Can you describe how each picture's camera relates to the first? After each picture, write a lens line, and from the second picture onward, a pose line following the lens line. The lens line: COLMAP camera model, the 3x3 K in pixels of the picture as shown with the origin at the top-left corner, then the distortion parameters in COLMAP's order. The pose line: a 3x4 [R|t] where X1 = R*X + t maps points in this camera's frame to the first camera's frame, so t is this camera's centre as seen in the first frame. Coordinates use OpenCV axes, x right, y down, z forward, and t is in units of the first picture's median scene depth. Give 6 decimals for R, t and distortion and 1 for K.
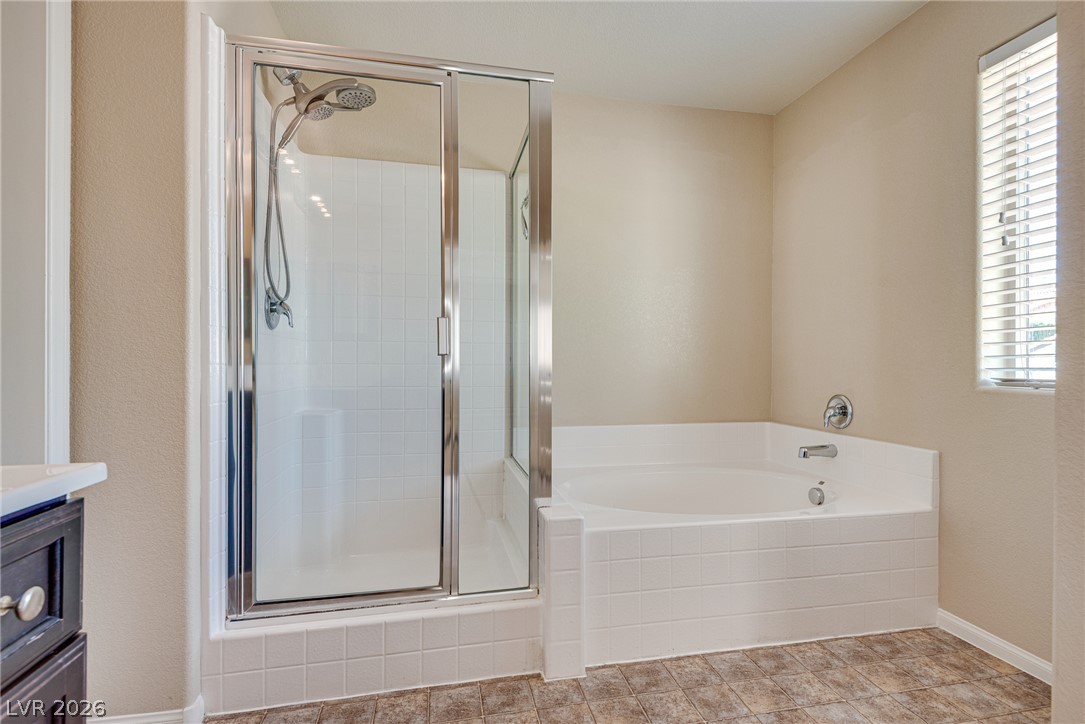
lens RADIAL K [[497.2, 0, 538.0], [0, 497.2, 366.2], [0, 0, 1]] dist [0.043347, -0.033757]
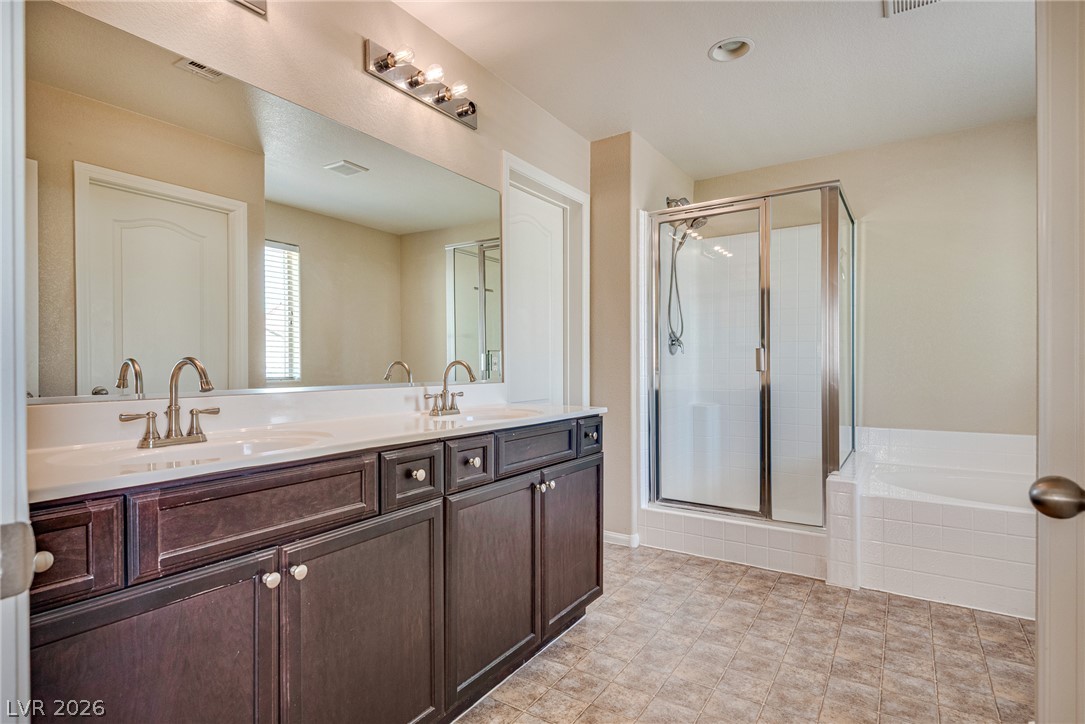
lens RADIAL K [[495.9, 0, 536.0], [0, 495.9, 365.1], [0, 0, 1]] dist [0.028143, -0.014669]
pose [[0.682401, -0.010119, -0.730908, 0.511529], [0.000251, 0.999907, -0.013608, -0.018286], [0.730978, 0.009102, 0.682340, -0.663464]]
